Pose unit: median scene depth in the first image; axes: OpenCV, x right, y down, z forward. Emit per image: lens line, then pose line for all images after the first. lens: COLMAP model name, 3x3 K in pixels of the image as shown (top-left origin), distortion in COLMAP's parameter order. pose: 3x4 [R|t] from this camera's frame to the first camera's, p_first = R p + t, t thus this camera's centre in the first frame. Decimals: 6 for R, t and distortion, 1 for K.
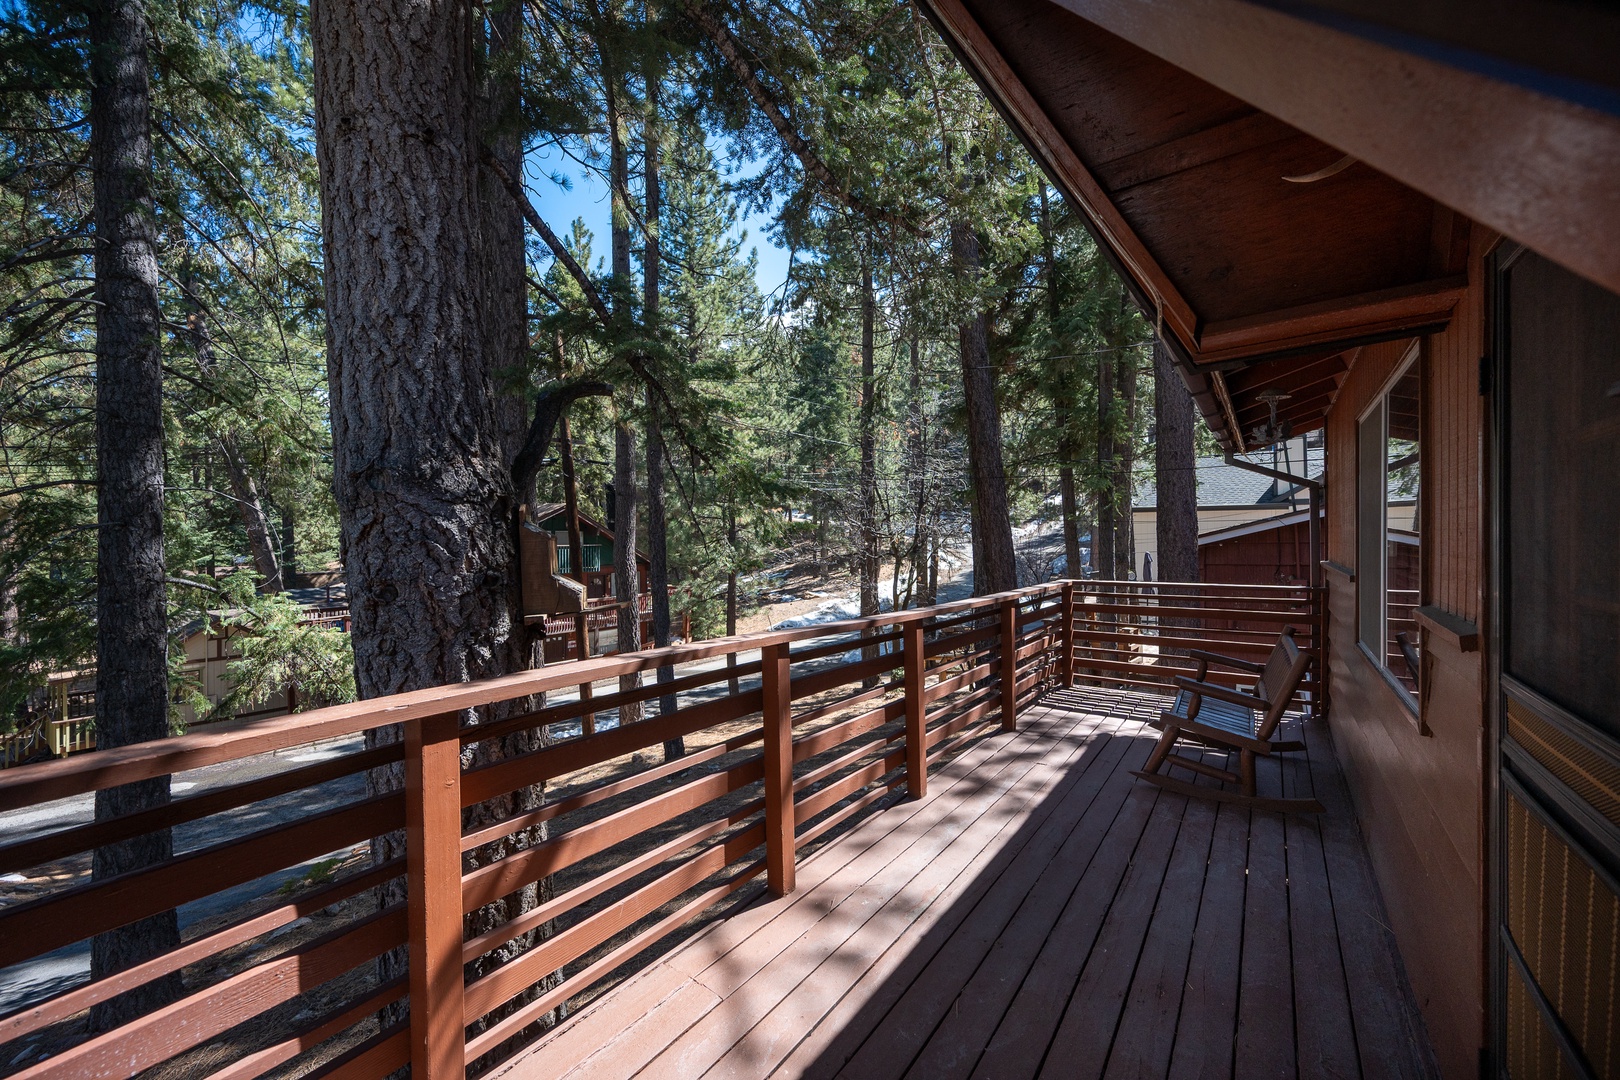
lens RADIAL K [[626.0, 0, 817.7], [0, 626.0, 535.6], [0, 0, 1]] dist [0.000391, -0.000073]
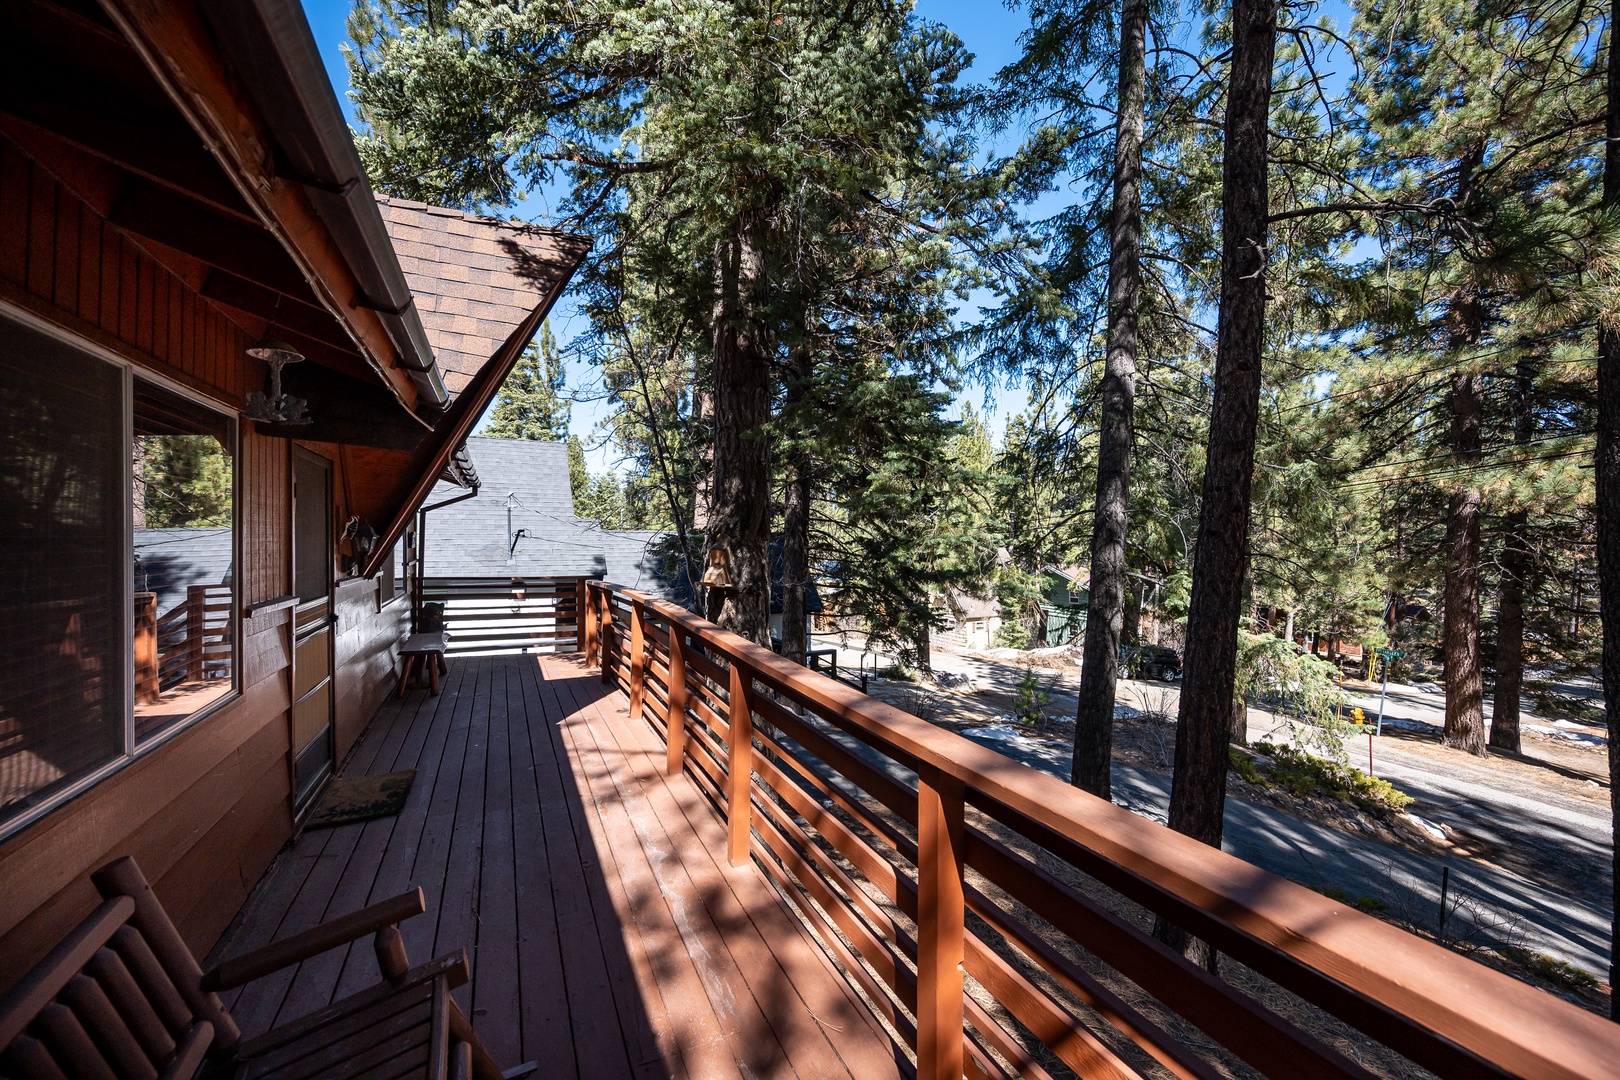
lens RADIAL K [[626.0, 0, 817.7], [0, 626.0, 535.6], [0, 0, 1]] dist [0.000391, -0.000073]
pose [[-0.454328, -0.000564, -0.890835, 0.321043], [-0.001058, 0.999999, -0.000094, -0.009384], [0.890834, 0.000900, -0.454328, 0.548865]]
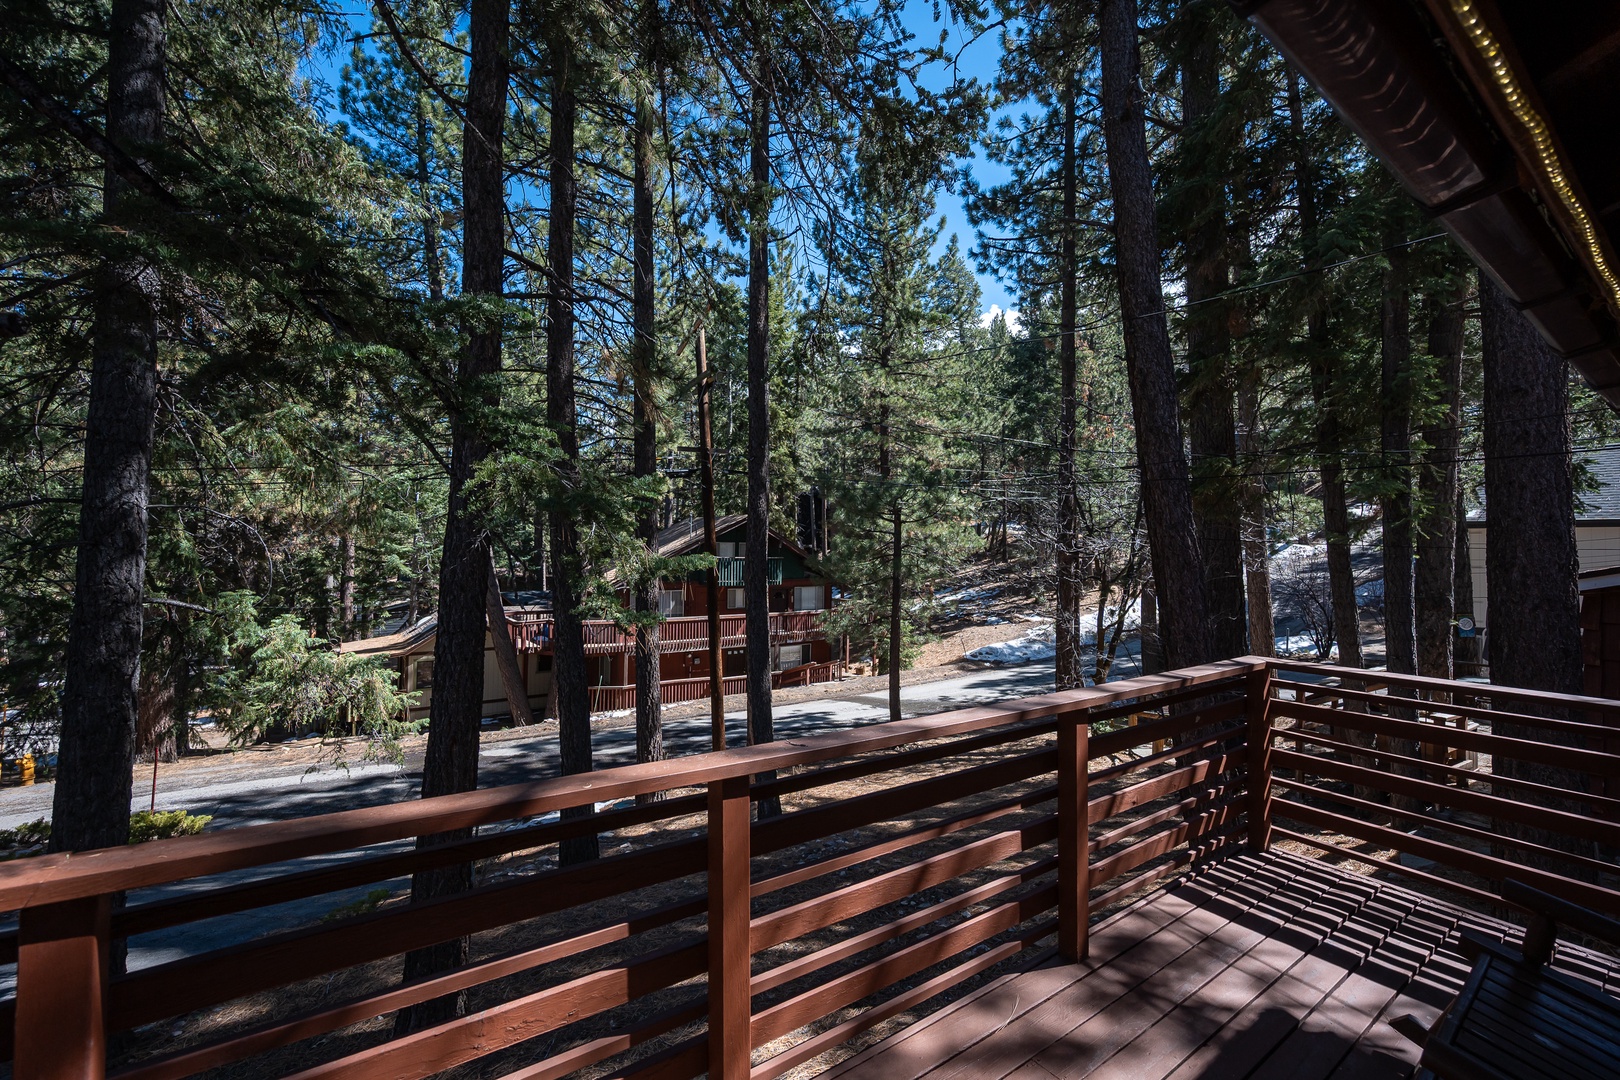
lens RADIAL K [[662.4, 0, 809.0], [0, 662.4, 533.3], [0, 0, 1]] dist [0.005050, 0.000259]
pose [[0.944245, 0.009572, -0.329103, 0.139656], [-0.016876, 0.999670, -0.019344, -0.016208], [0.328810, 0.023819, 0.944096, 0.194462]]
